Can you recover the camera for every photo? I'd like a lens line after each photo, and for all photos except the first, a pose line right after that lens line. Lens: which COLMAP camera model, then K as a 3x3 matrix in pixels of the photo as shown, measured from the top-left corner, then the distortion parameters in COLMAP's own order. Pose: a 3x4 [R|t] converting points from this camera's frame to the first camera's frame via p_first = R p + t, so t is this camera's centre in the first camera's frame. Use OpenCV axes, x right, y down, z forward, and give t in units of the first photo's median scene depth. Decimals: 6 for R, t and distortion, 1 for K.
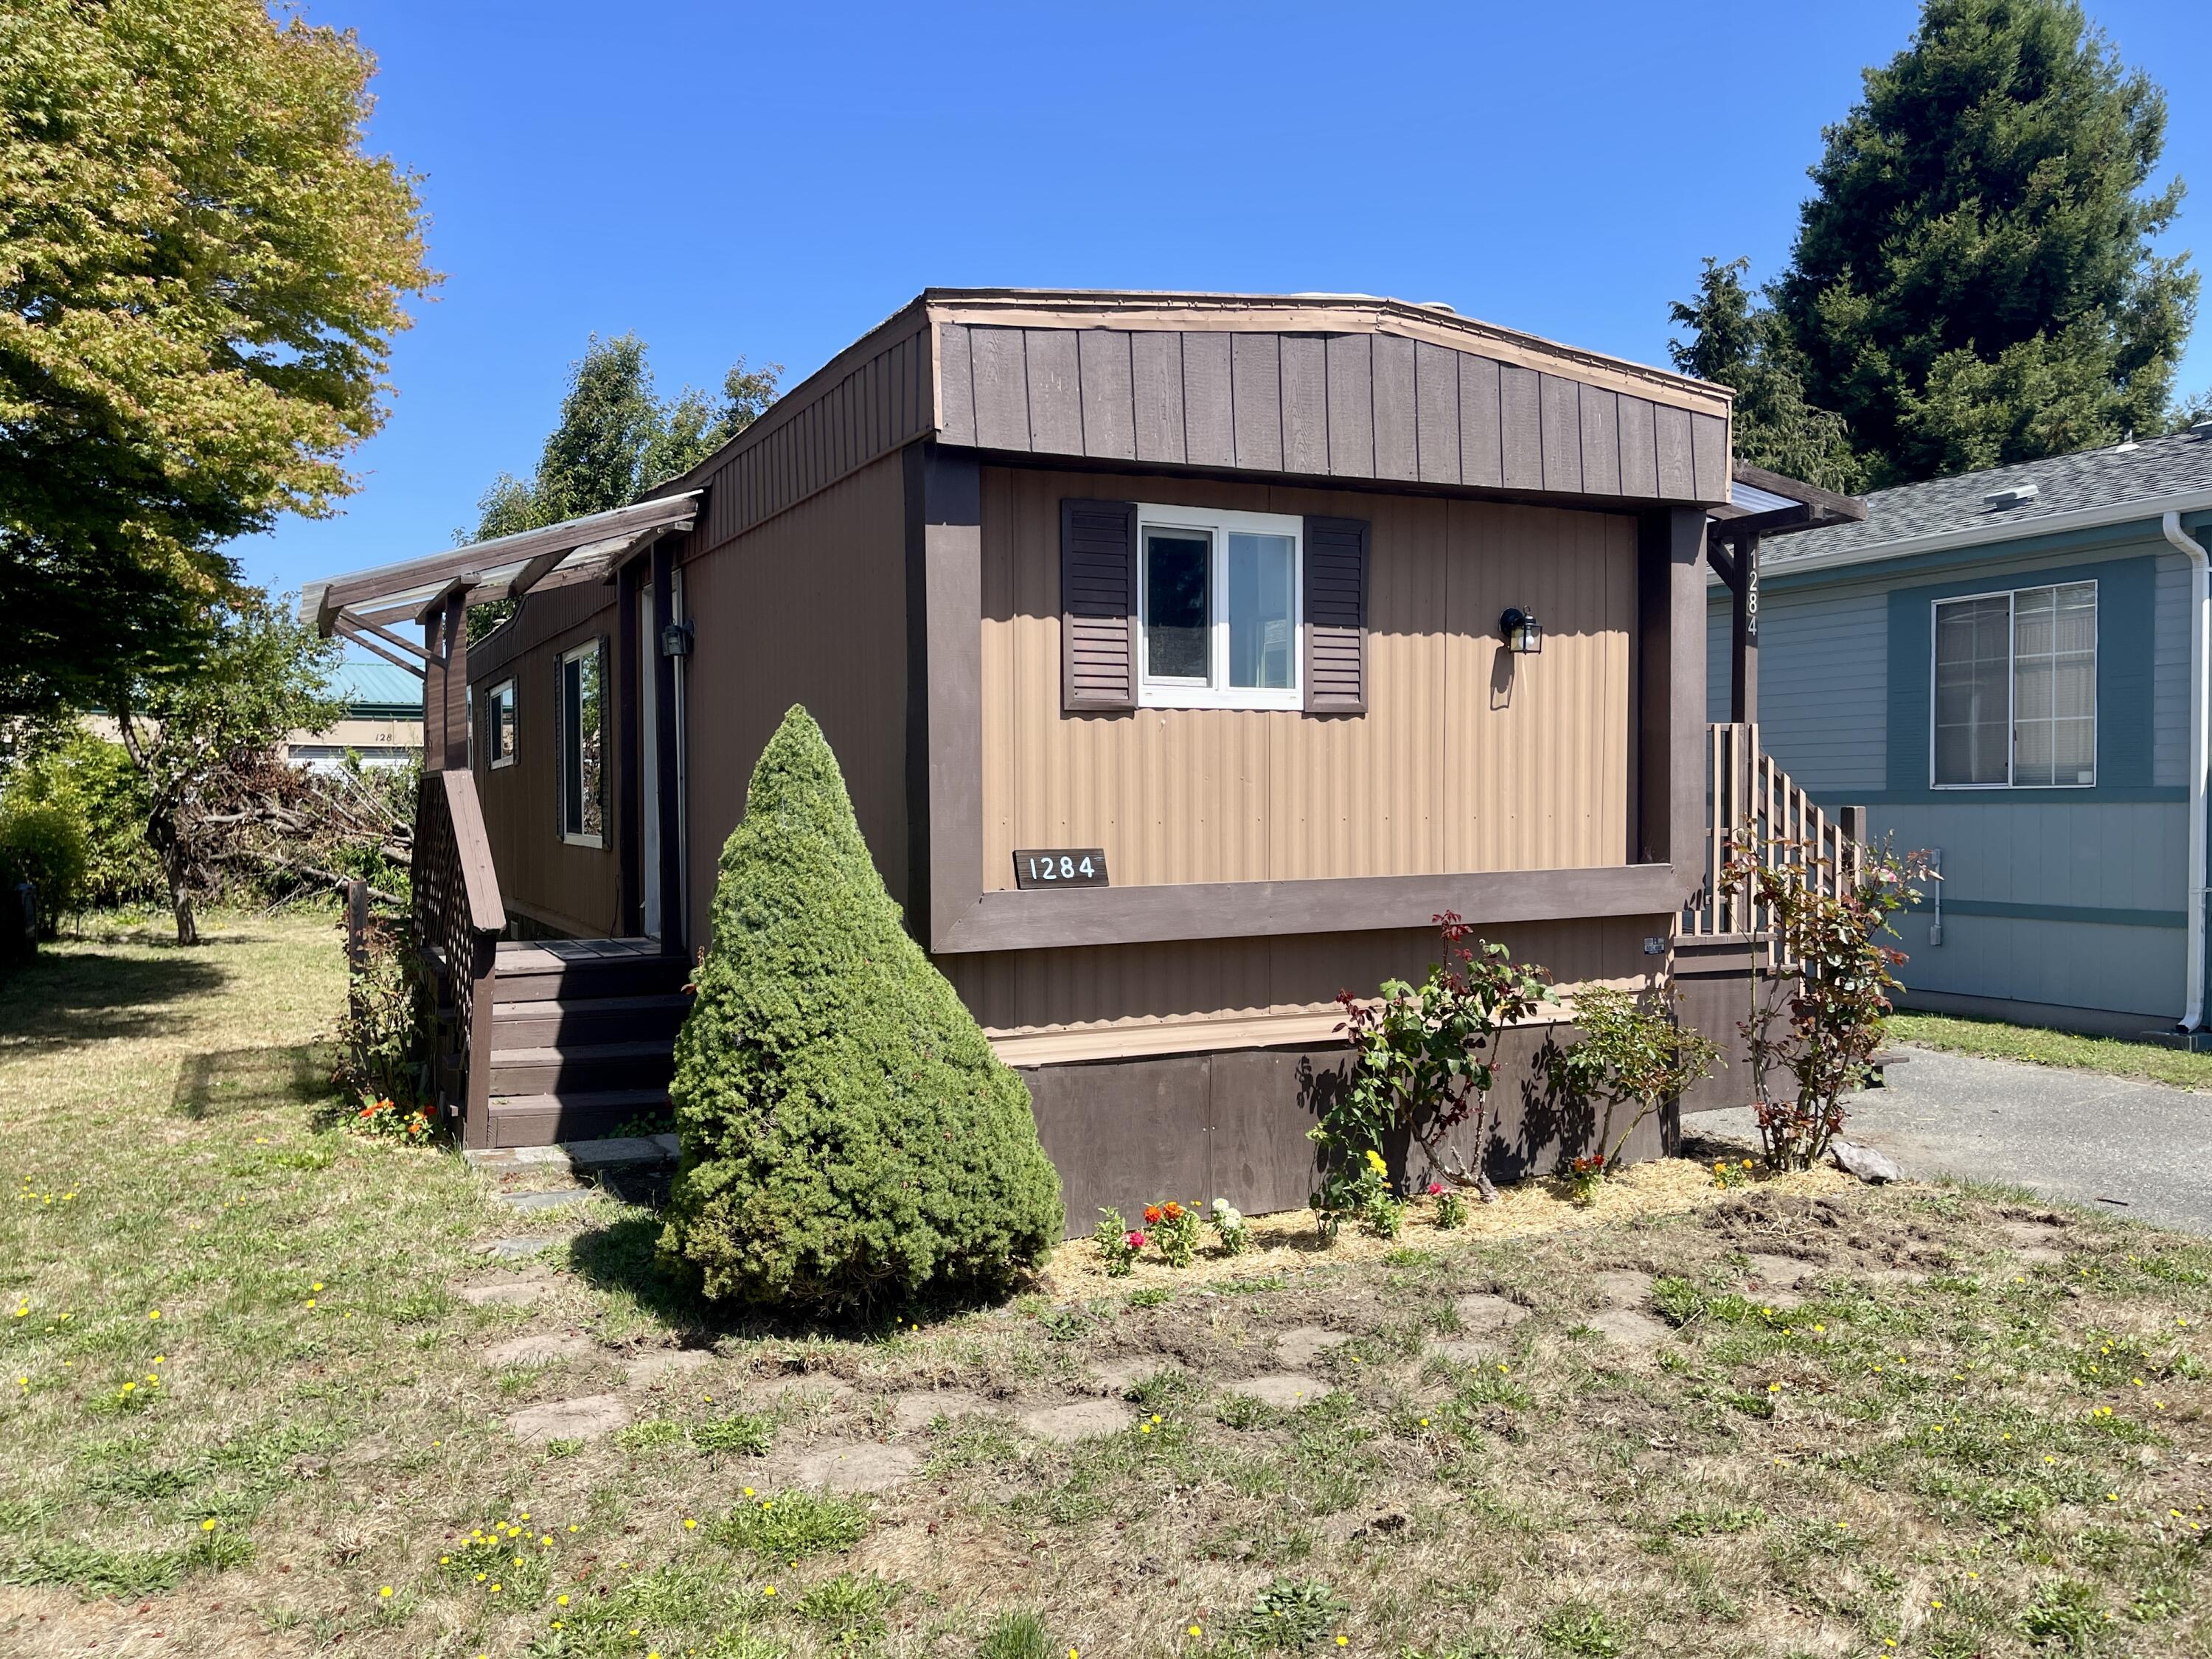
lens RADIAL K [[1670.2, 0, 1059.9], [0, 1670.2, 828.8], [0, 0, 1]] dist [0.133217, -0.199661]
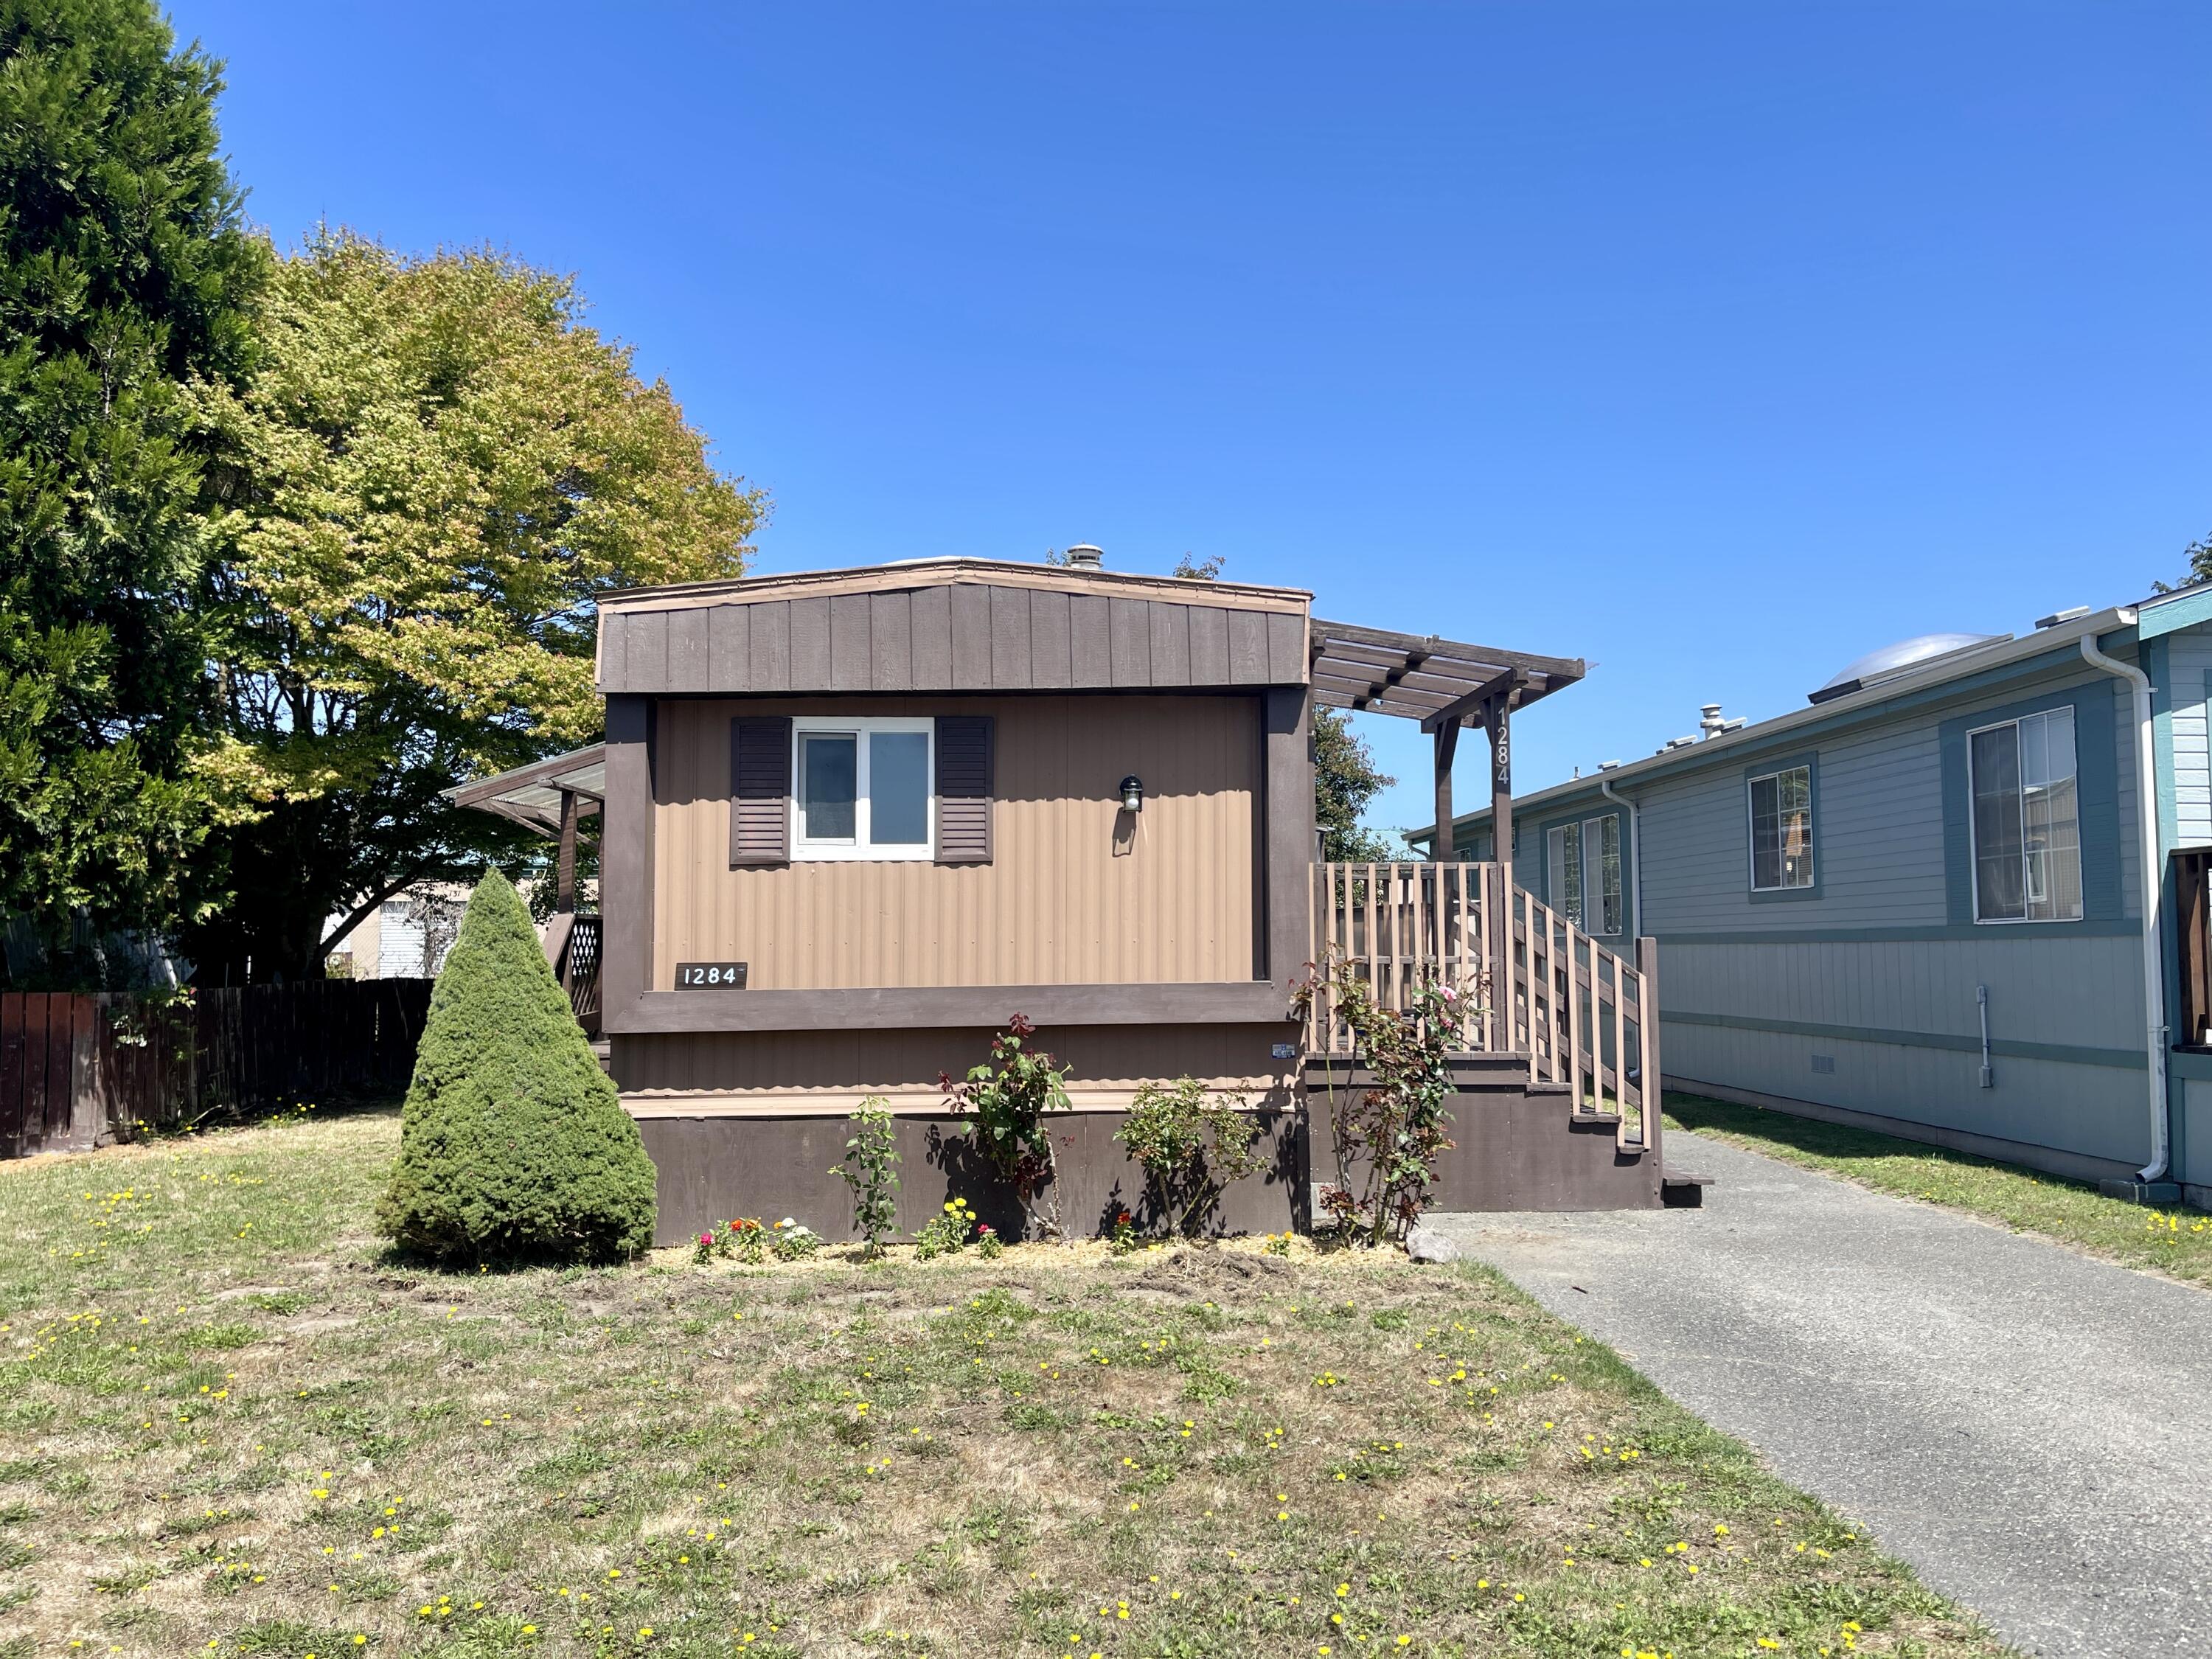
lens RADIAL K [[1694.5, 0, 1106.0], [0, 1694.5, 829.5], [0, 0, 1]] dist [0.116447, -0.216402]
pose [[0.908859, -0.029157, -0.416084, 0.829852], [-0.007907, 0.996170, -0.087078, 0.020965], [0.417029, 0.082431, 0.905147, -0.164161]]
